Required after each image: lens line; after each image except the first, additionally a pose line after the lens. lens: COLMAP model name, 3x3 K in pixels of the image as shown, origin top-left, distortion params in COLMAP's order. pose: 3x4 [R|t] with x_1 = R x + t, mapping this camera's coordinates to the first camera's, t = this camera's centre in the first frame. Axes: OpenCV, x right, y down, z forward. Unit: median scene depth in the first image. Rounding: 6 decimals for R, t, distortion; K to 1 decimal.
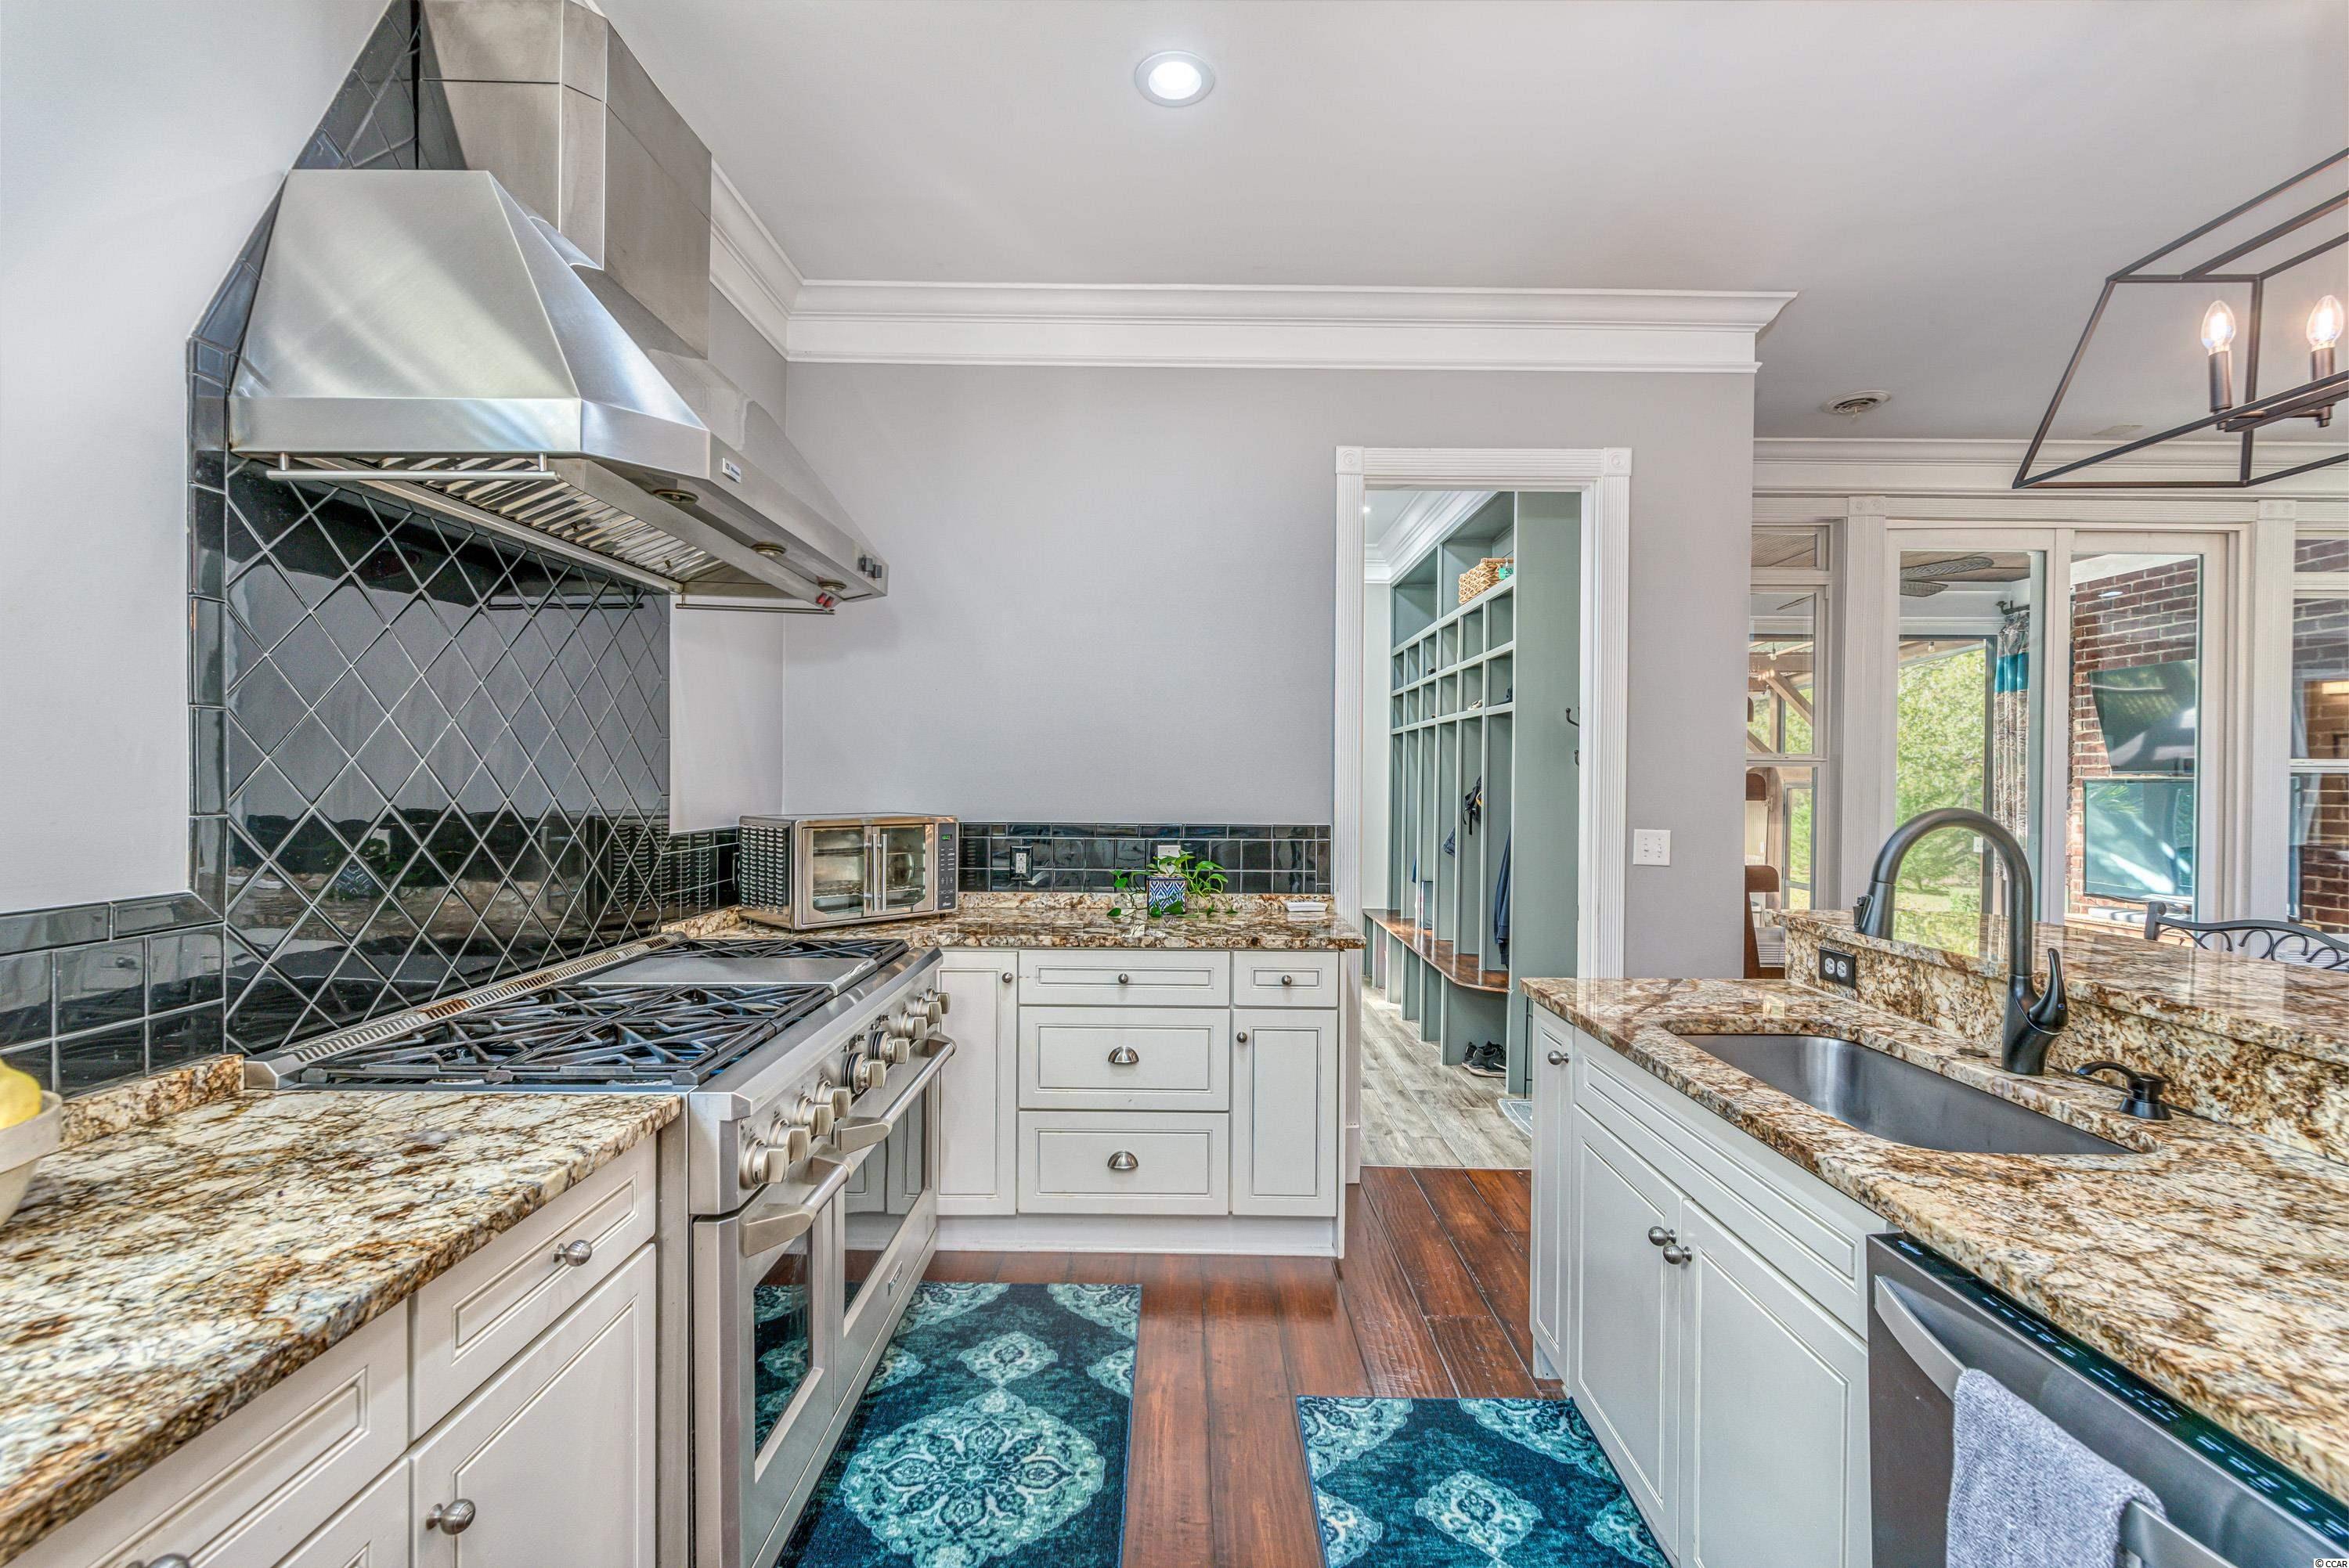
lens RADIAL K [[1010.9, 0, 1175.2], [0, 1010.9, 774.3], [0, 0, 1]] dist [0.000505, 0.001033]
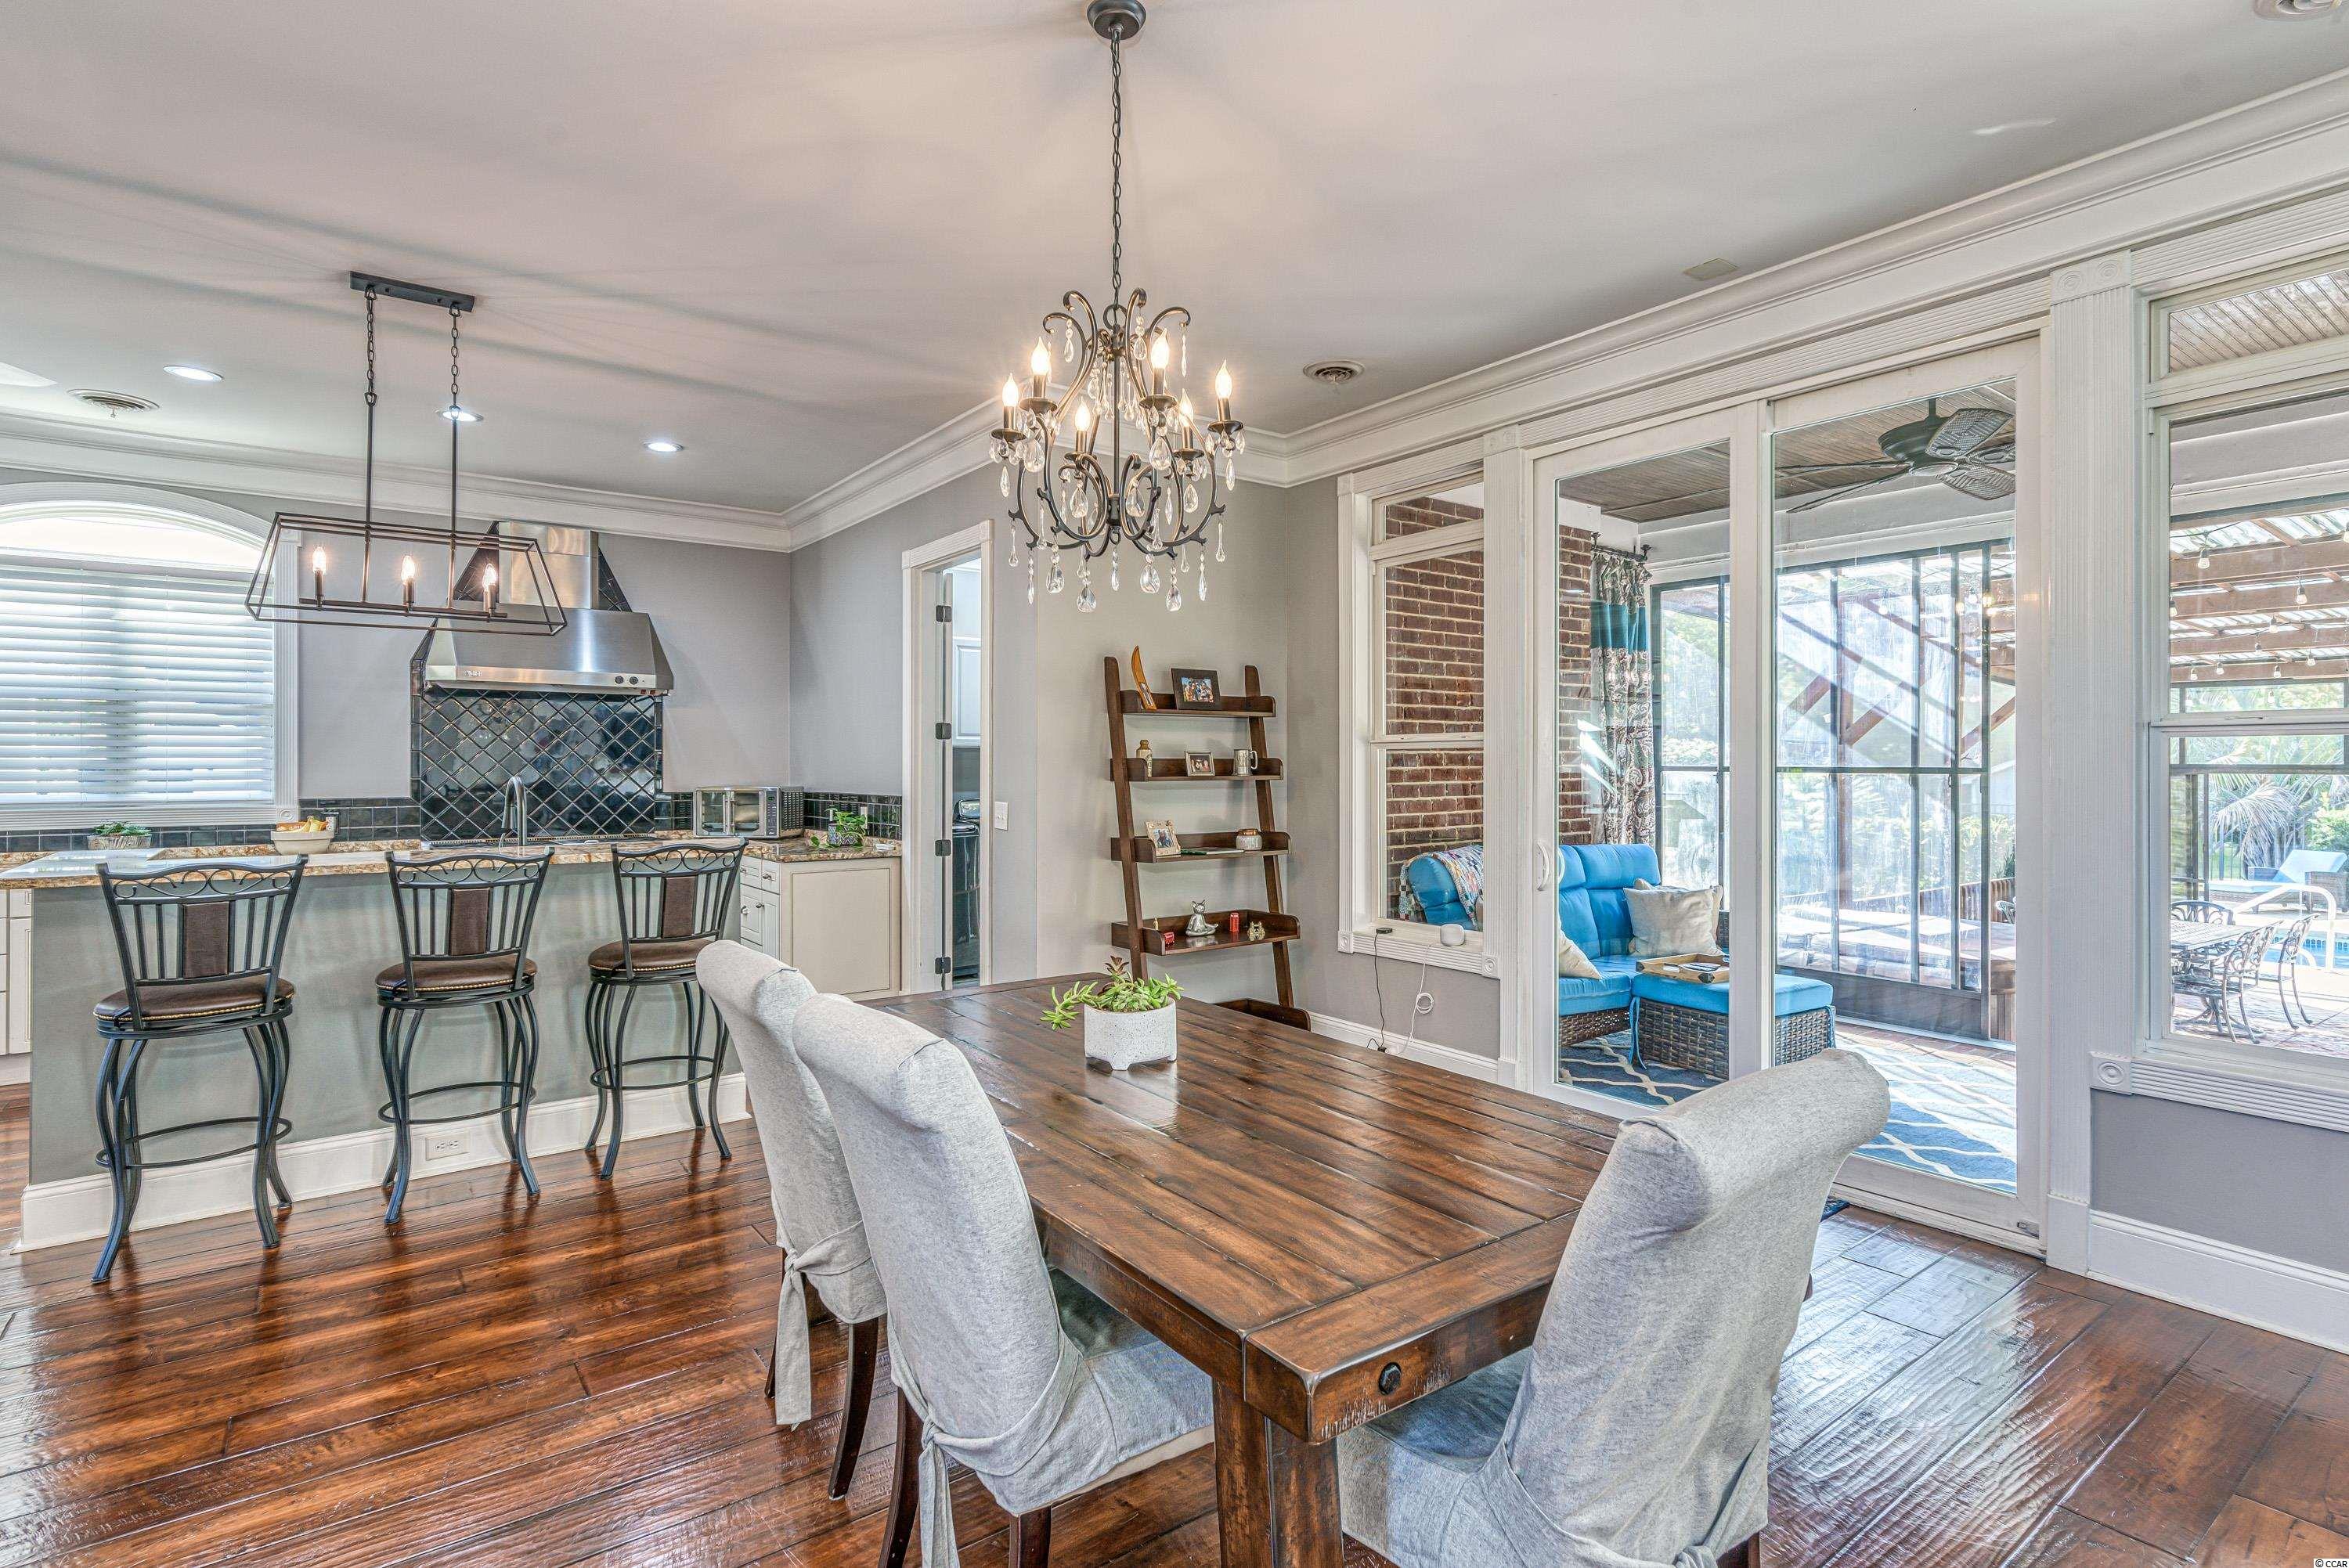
lens RADIAL K [[1150.5, 0, 1181.3], [0, 1150.5, 760.6], [0, 0, 1]] dist [0.006285, 0.000154]
pose [[0.599802, -0.013073, -0.800042, 1.851998], [0.001044, 0.999878, -0.015556, 0.024540], [0.800148, 0.008495, 0.599743, 0.282990]]
